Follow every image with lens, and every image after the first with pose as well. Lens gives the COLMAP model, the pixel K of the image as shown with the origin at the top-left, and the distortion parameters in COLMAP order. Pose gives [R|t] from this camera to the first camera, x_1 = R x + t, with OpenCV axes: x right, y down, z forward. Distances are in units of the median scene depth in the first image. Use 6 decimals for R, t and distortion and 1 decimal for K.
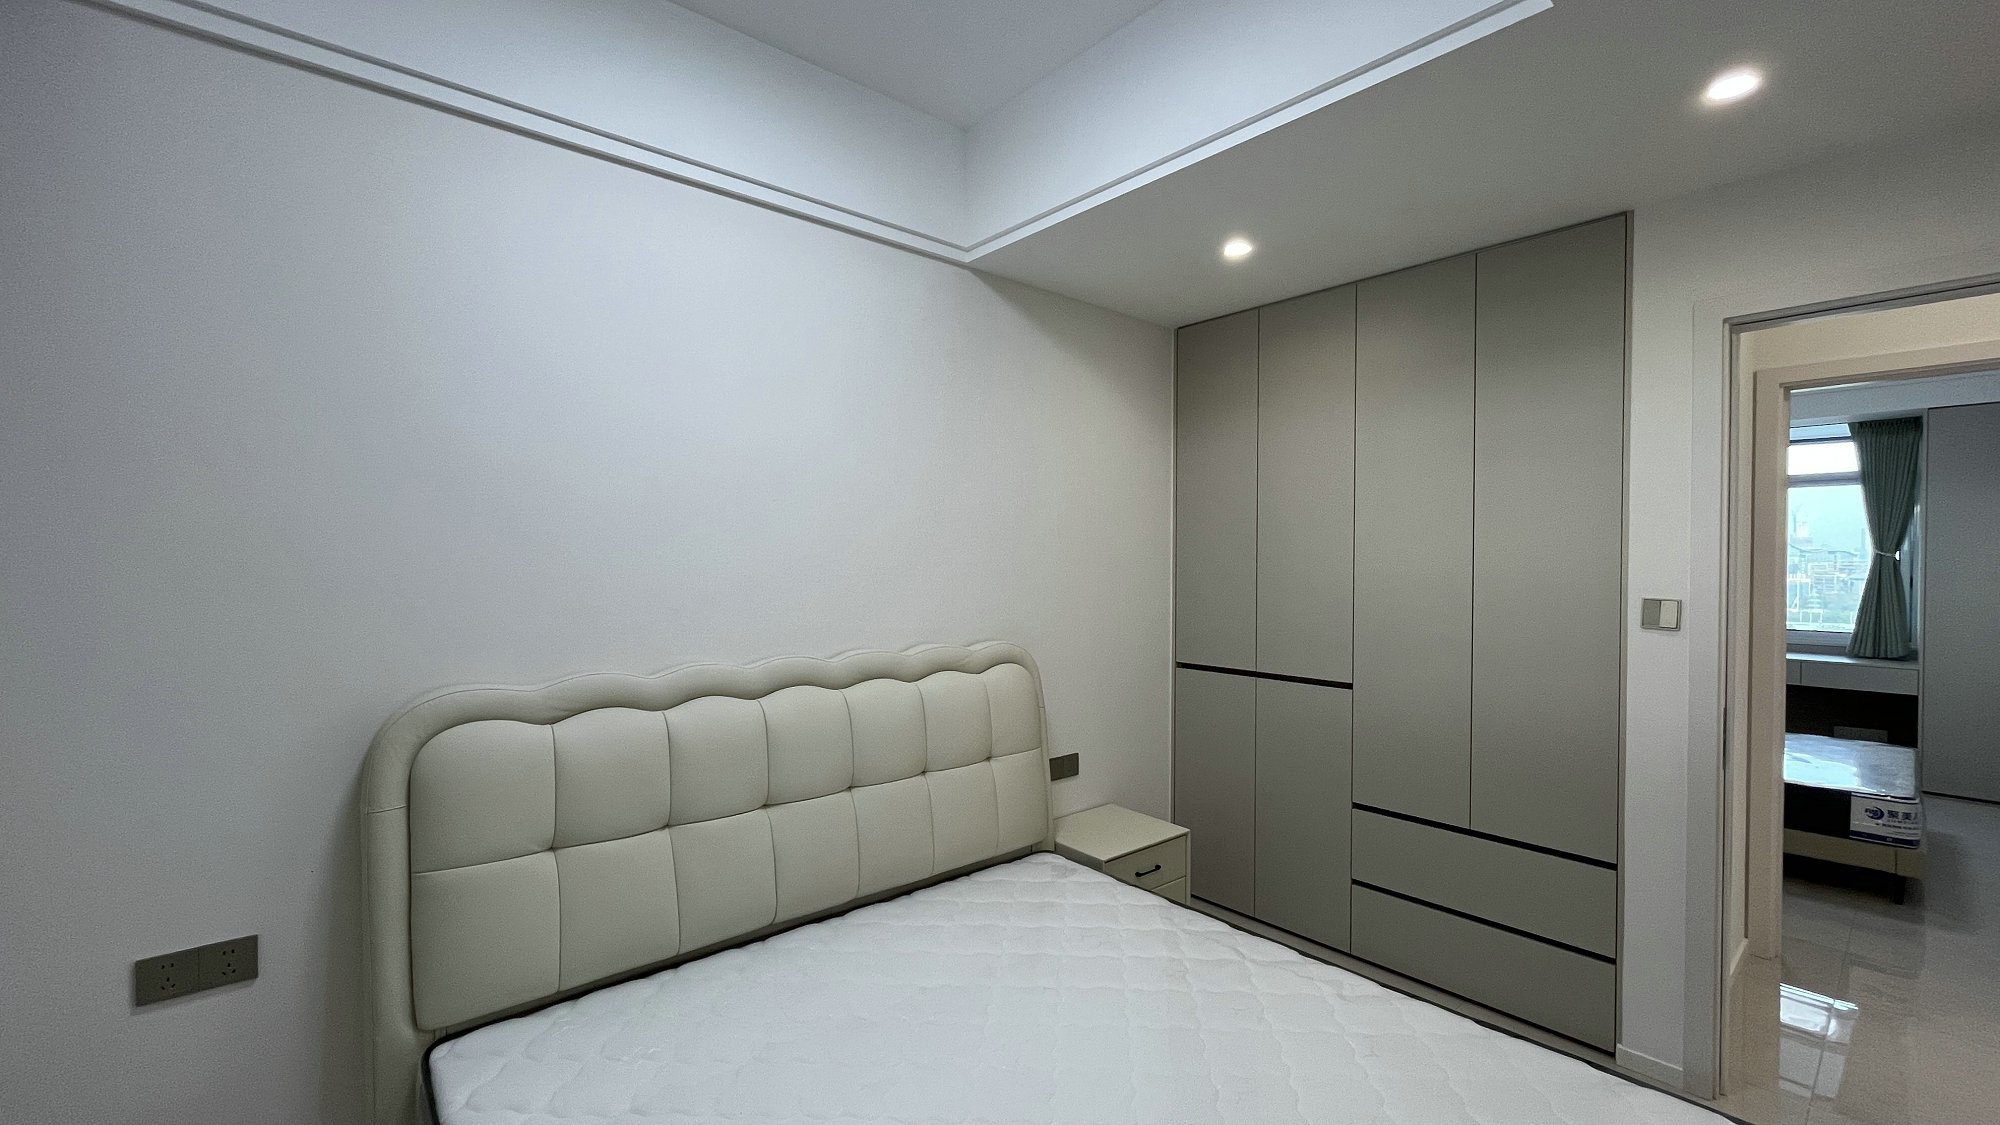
lens RADIAL K [[807.5, 0, 997.8], [0, 807.5, 566.9], [0, 0, 1]] dist [-0.001486, 0.000012]
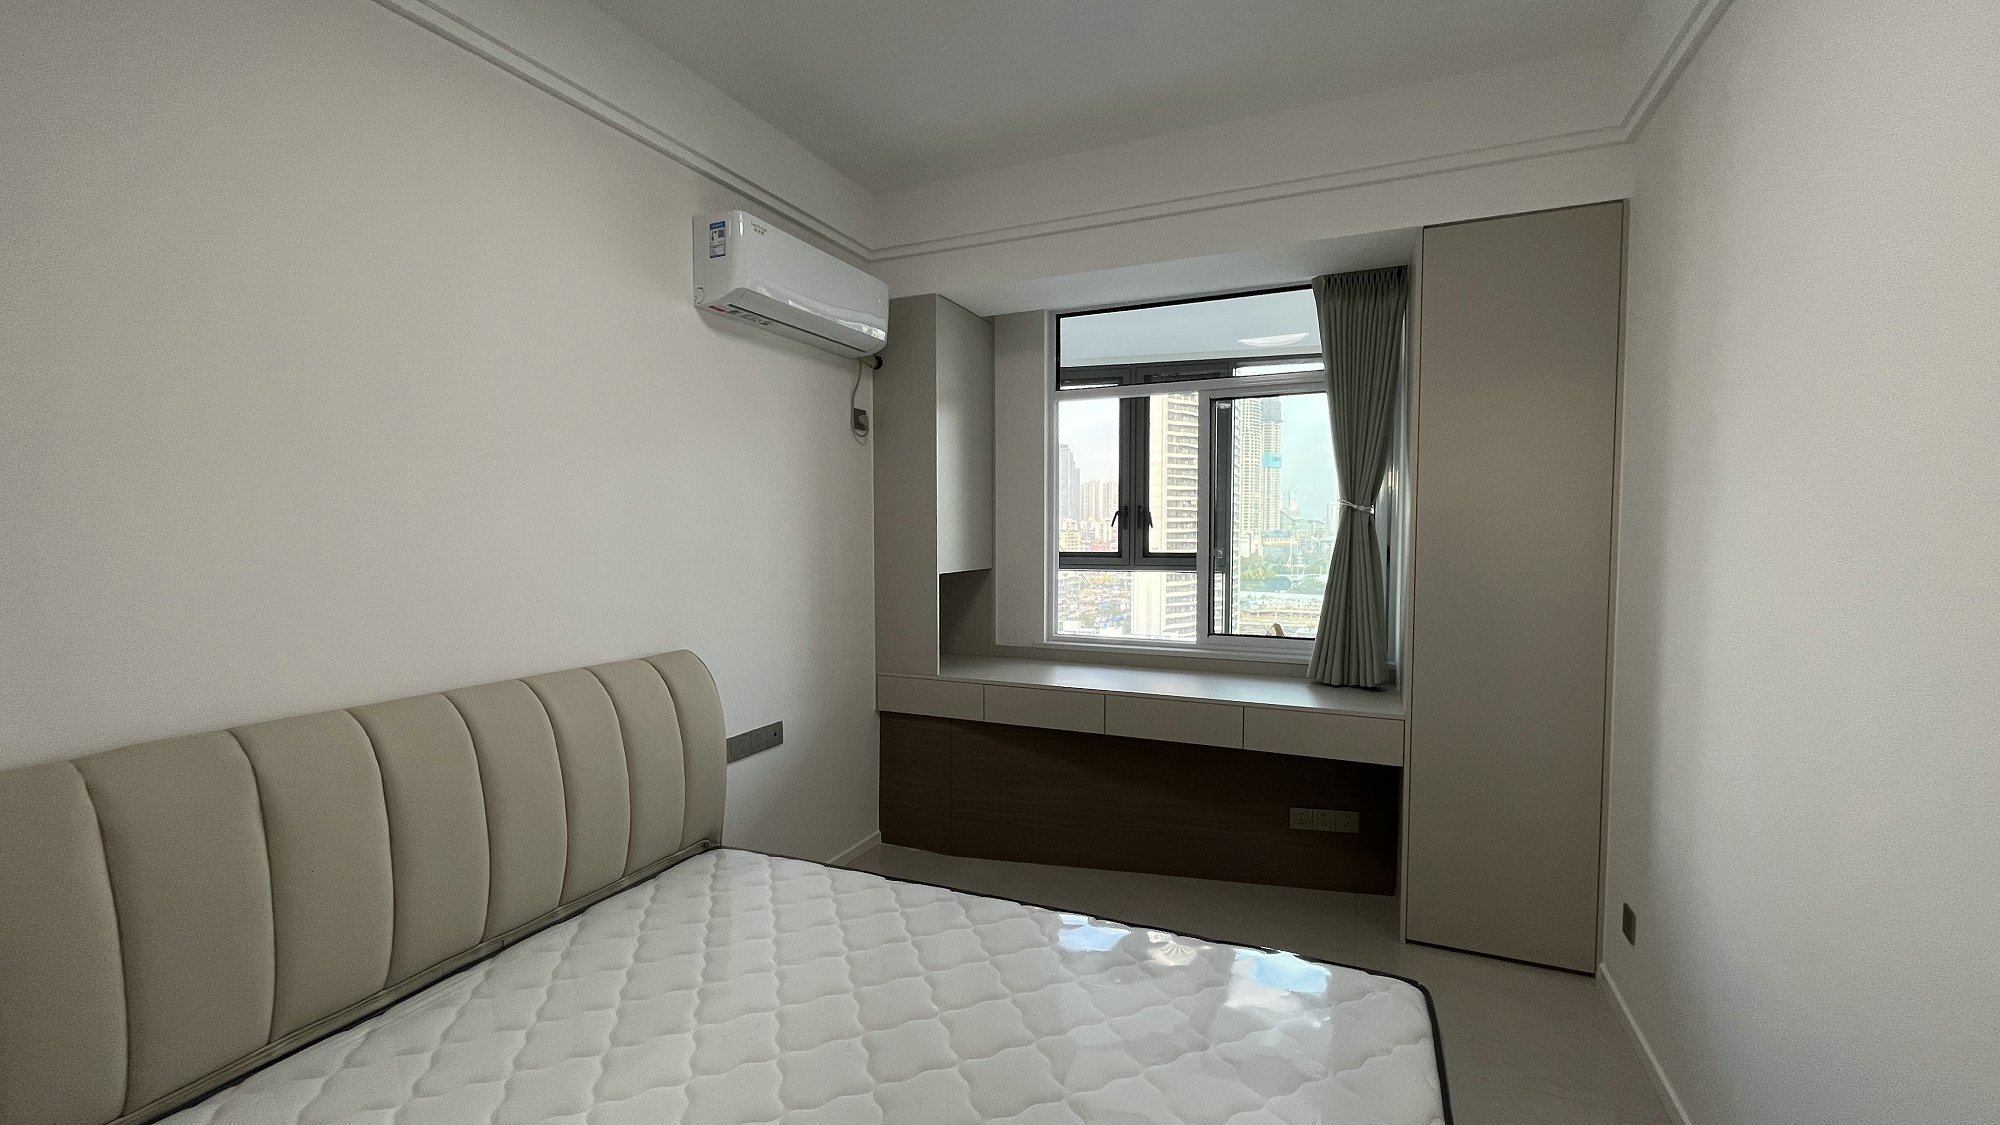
lens RADIAL K [[807.5, 0, 997.8], [0, 807.5, 566.9], [0, 0, 1]] dist [-0.001486, 0.000012]
pose [[0.907410, -0.023637, 0.419581, 0.625798], [0.007643, 0.999180, 0.039759, 0.002960], [-0.420177, -0.032871, 0.906847, 0.584965]]
